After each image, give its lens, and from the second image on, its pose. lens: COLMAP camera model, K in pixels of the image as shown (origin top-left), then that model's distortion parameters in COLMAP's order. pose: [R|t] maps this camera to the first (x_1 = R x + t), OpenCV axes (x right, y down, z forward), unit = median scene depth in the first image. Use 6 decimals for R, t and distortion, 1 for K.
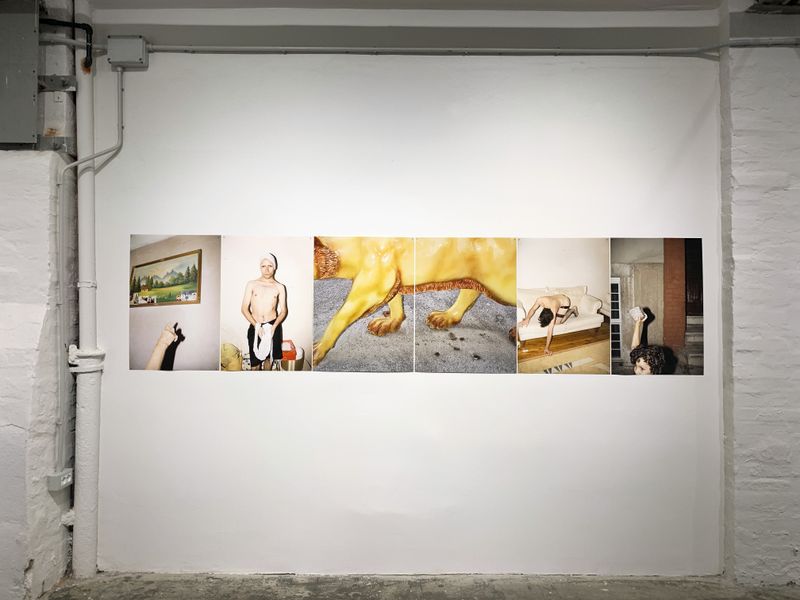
lens RADIAL K [[616.2, 0, 399.8], [0, 616.2, 301.5], [0, 0, 1]] dist [0.023790, -0.014828]
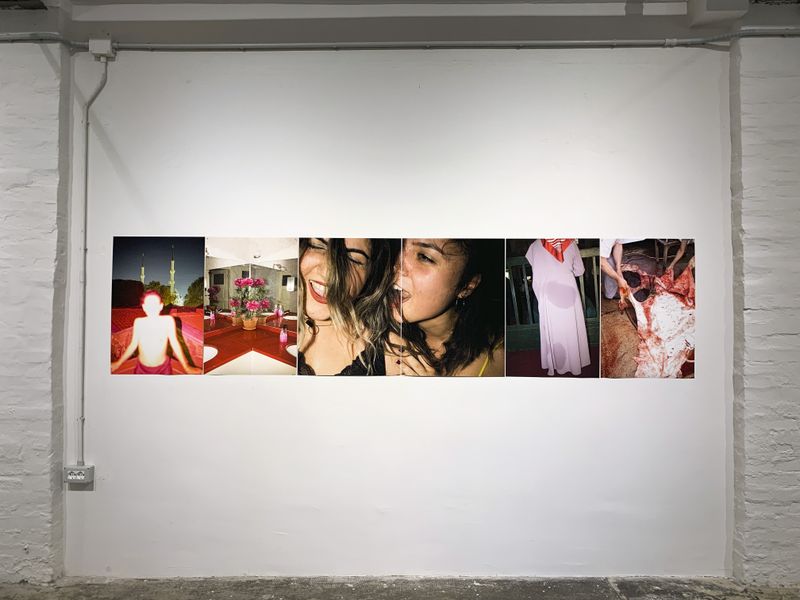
lens RADIAL K [[616.2, 0, 399.2], [0, 616.2, 300.2], [0, 0, 1]] dist [0.023790, -0.014828]
pose [[0.998503, 0.008355, -0.054061, 1.273740], [-0.008050, 0.999950, 0.005853, -0.008913], [0.054108, -0.005409, 0.998520, 0.038893]]
